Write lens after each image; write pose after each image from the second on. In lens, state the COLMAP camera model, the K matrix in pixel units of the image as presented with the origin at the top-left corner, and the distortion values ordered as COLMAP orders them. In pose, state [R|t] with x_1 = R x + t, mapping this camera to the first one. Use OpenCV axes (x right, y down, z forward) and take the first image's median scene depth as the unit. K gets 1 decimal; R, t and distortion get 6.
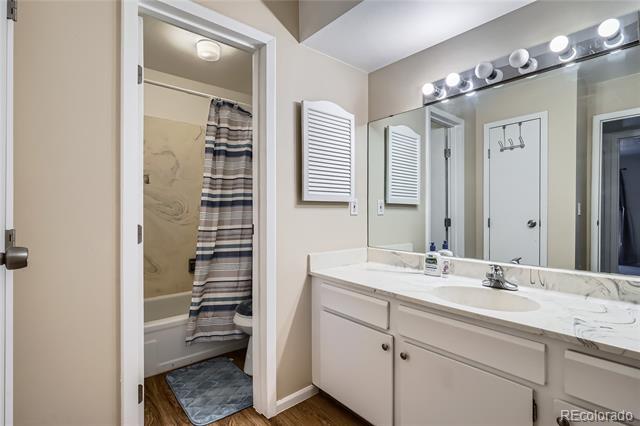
lens RADIAL K [[308.6, 0, 319.8], [0, 308.6, 213.0], [0, 0, 1]] dist [-0.009912, 0.001318]
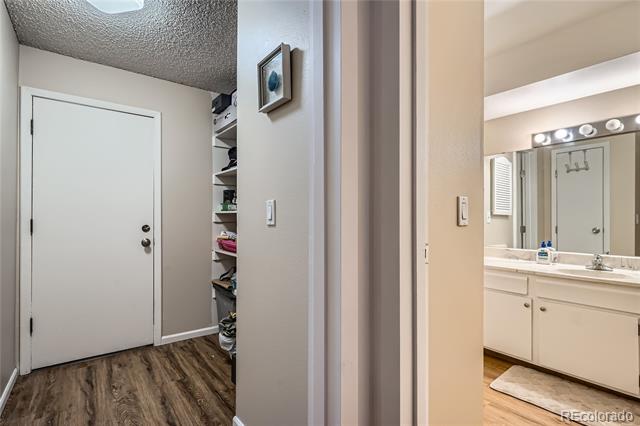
lens RADIAL K [[308.6, 0, 318.2], [0, 308.6, 216.6], [0, 0, 1]] dist [-0.009912, 0.001318]
pose [[0.998344, 0.005017, -0.057312, -0.584769], [-0.005742, 0.999905, -0.012493, -0.000227], [0.057244, 0.012801, 0.998278, -0.497280]]
